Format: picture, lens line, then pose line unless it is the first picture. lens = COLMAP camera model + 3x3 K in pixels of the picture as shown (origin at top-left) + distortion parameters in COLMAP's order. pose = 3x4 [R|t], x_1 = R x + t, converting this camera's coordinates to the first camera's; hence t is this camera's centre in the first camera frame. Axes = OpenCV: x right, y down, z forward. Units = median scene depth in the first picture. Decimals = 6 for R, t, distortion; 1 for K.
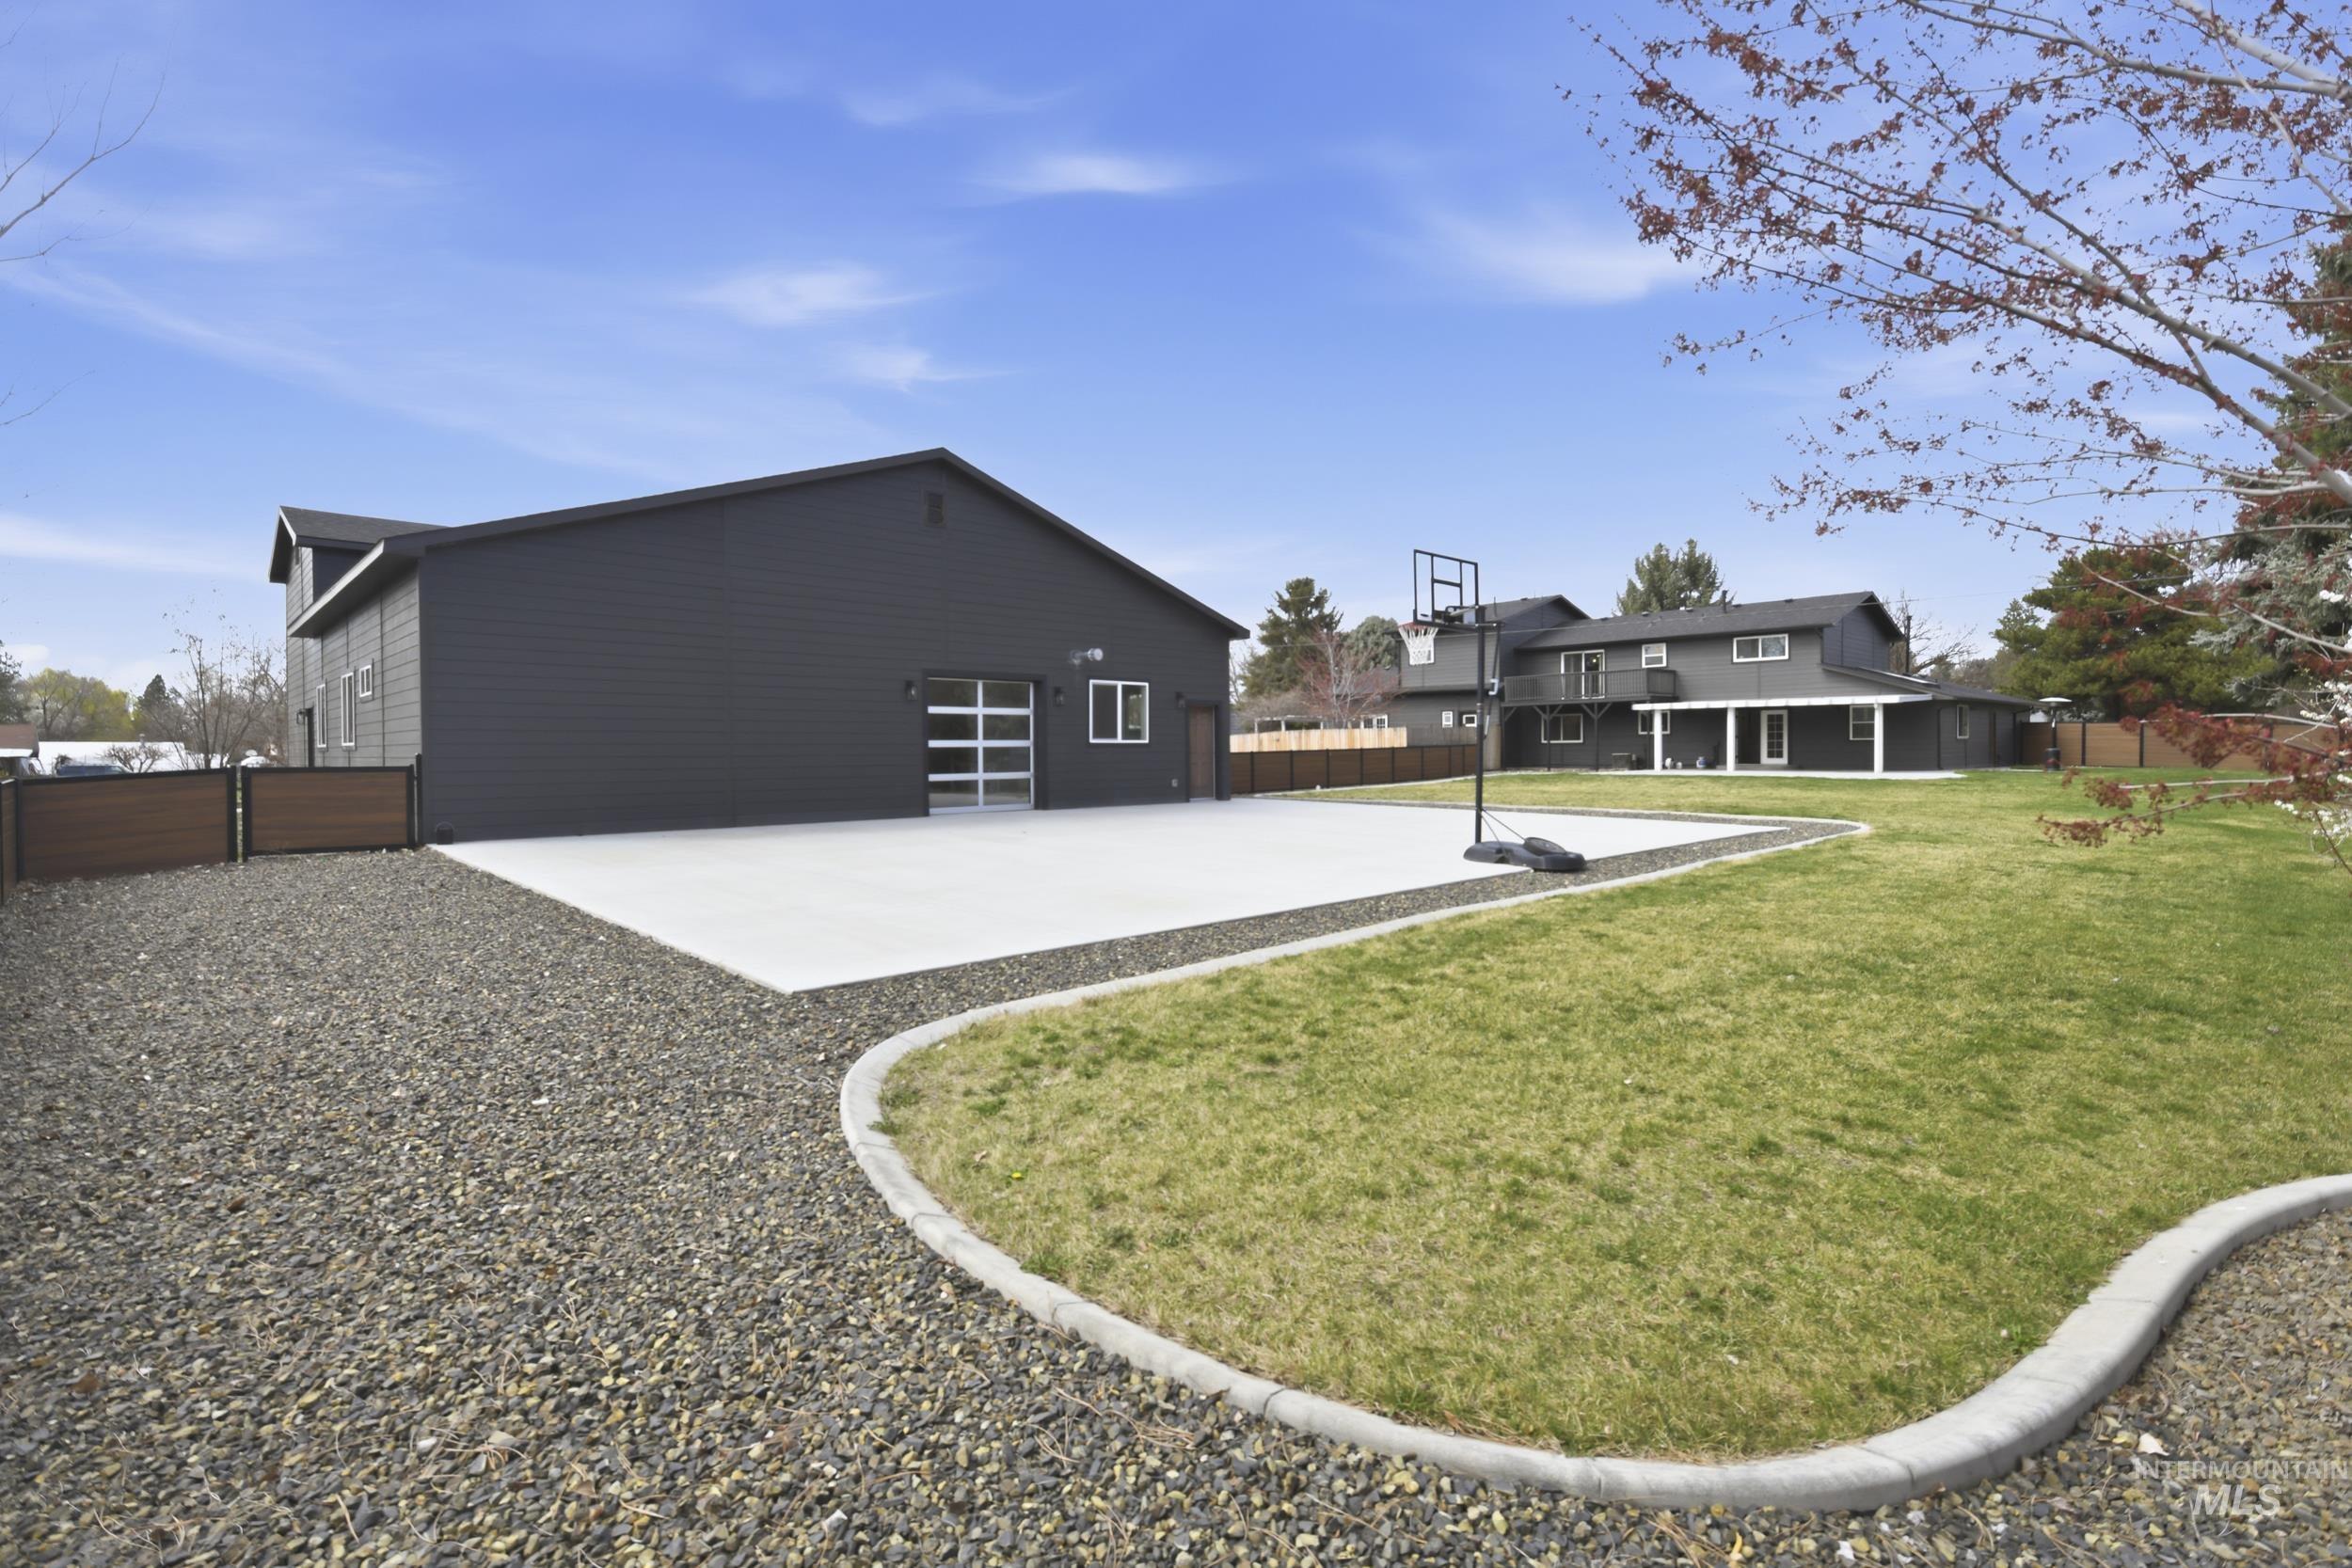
lens RADIAL K [[1097.1, 0, 1168.3], [0, 1097.1, 760.3], [0, 0, 1]] dist [0.015049, -0.000393]
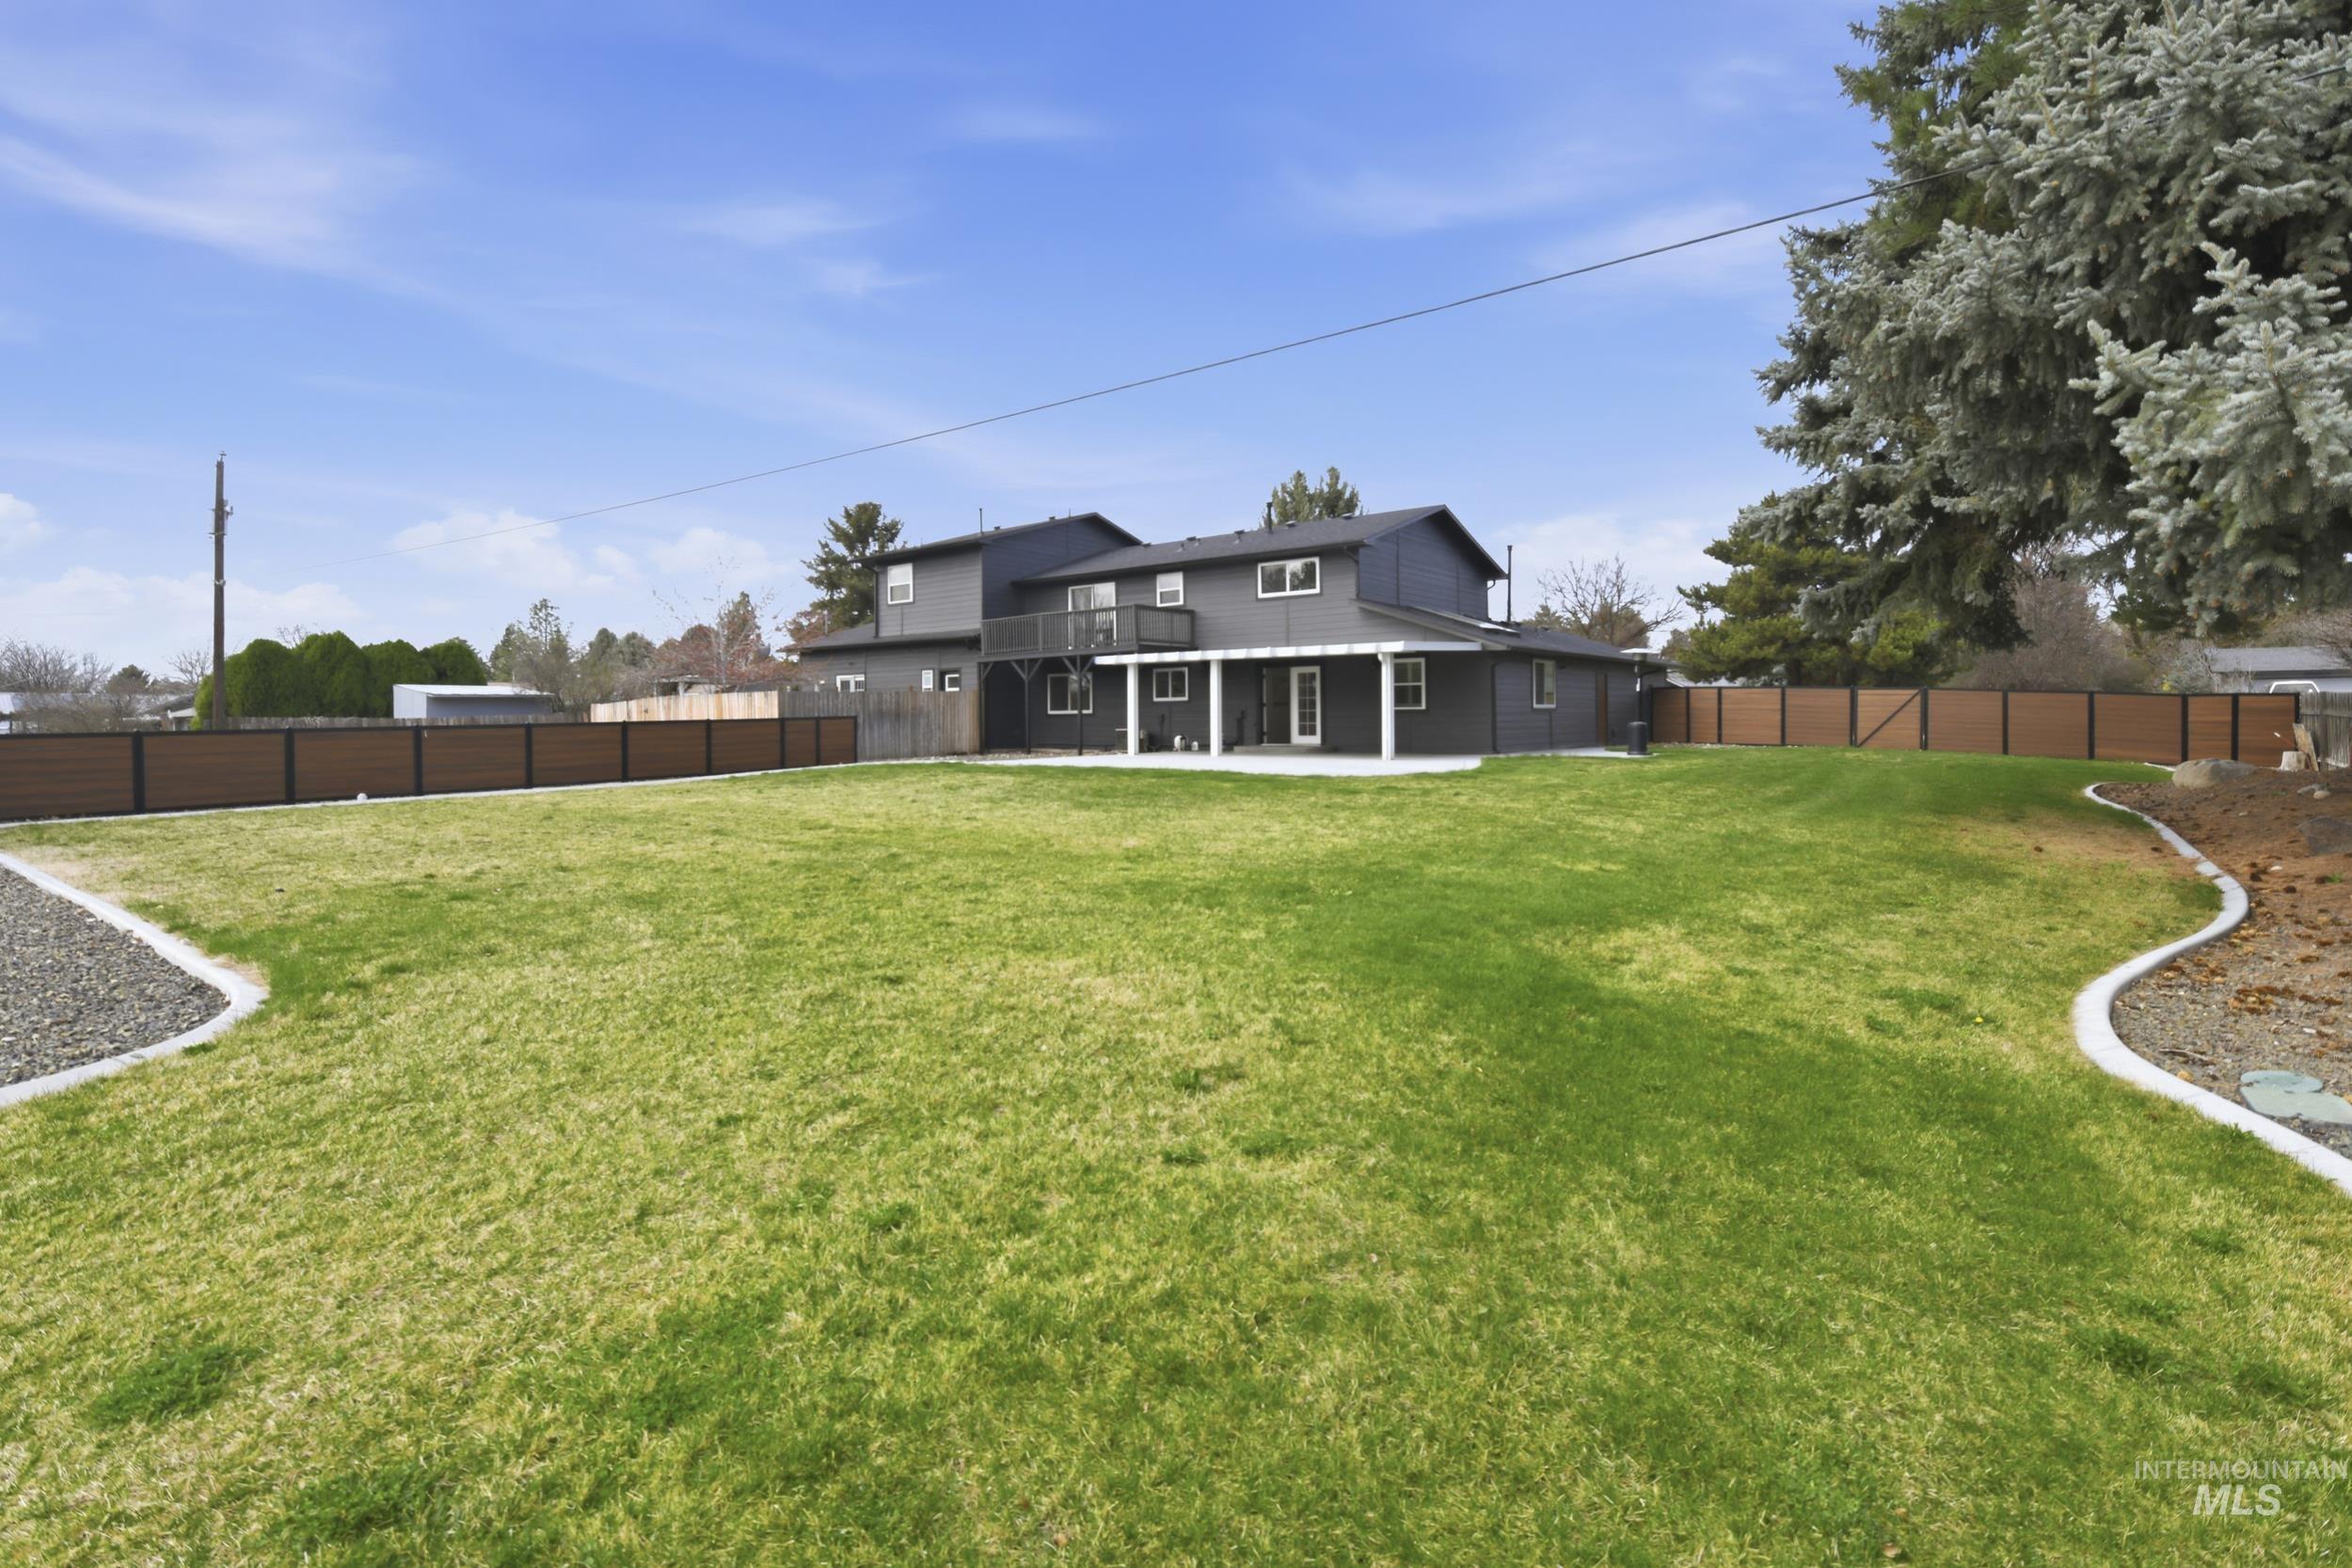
lens RADIAL K [[1097.1, 0, 1175.0], [0, 1097.1, 698.7], [0, 0, 1]] dist [0.015049, -0.000393]
pose [[0.987586, 0.000964, 0.157076, 0.319069], [0.003922, 0.999518, -0.030790, -0.003788], [-0.157030, 0.031024, 0.987106, 0.296388]]
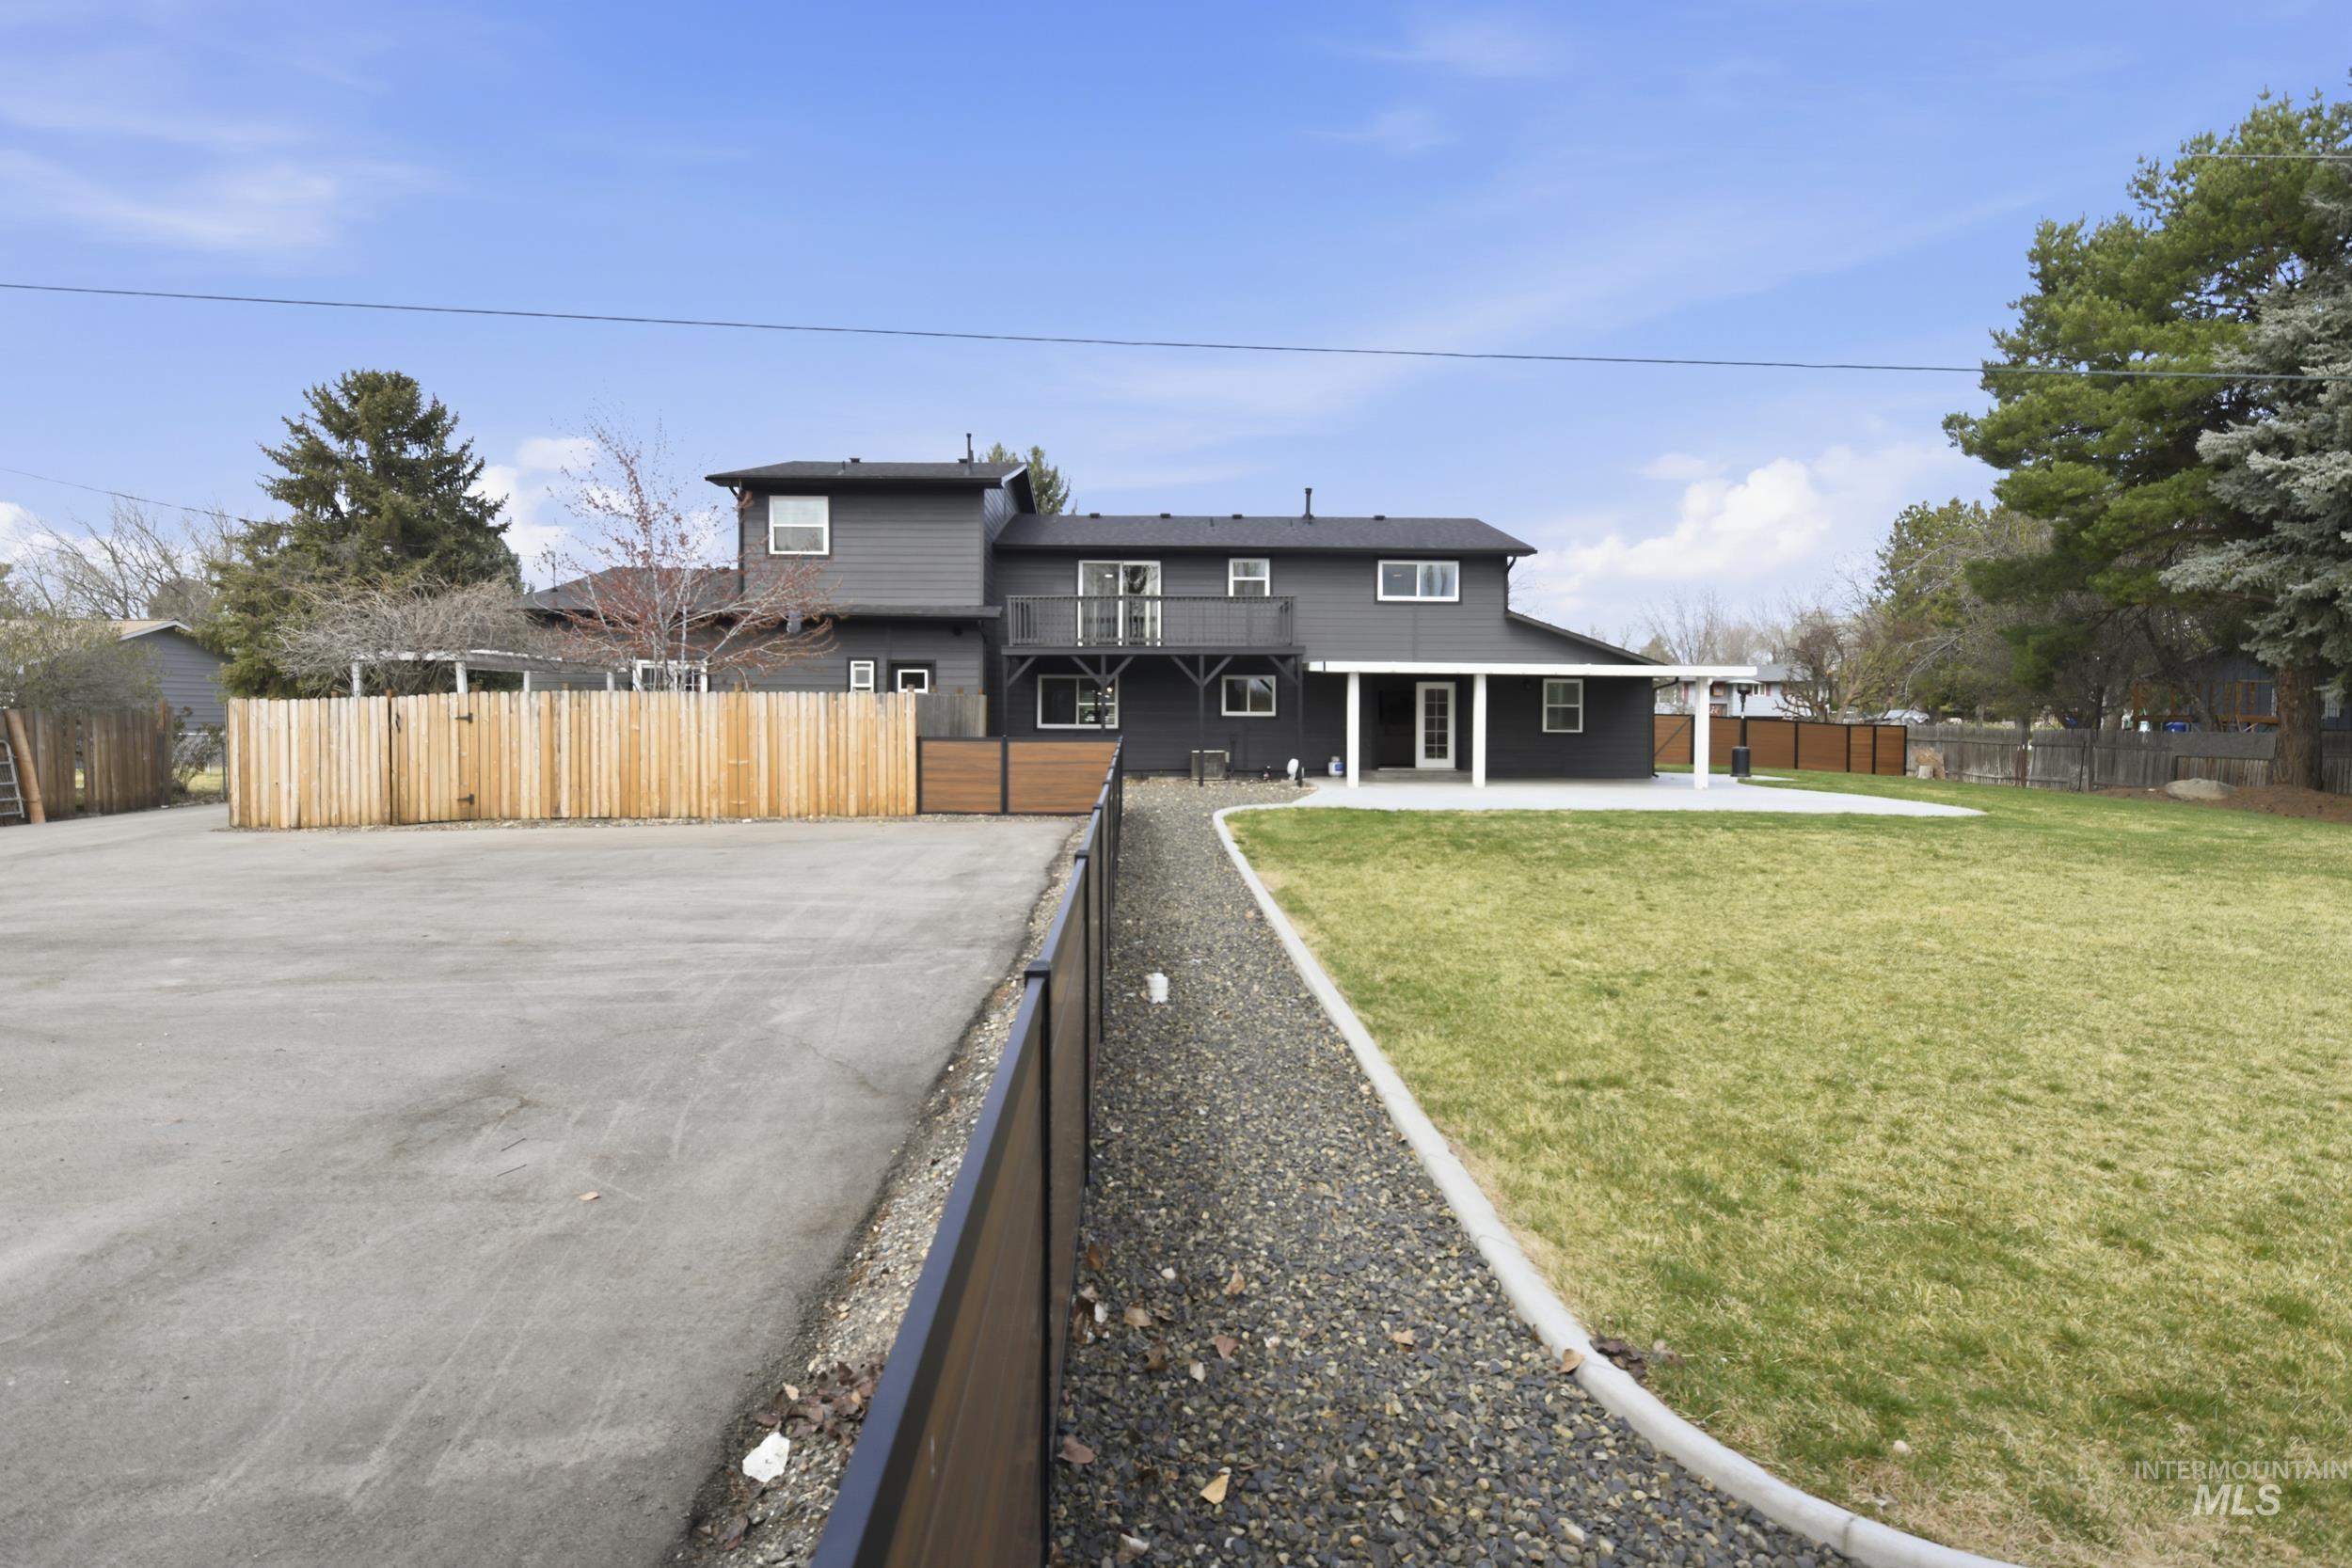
lens RADIAL K [[1097.1, 0, 1155.6], [0, 1097.1, 792.7], [0, 0, 1]] dist [0.015049, -0.000393]
pose [[0.680510, -0.036427, 0.731832, -0.013878], [-0.004316, 0.998547, 0.053717, -0.013601], [-0.732726, -0.039714, 0.679364, 0.611297]]
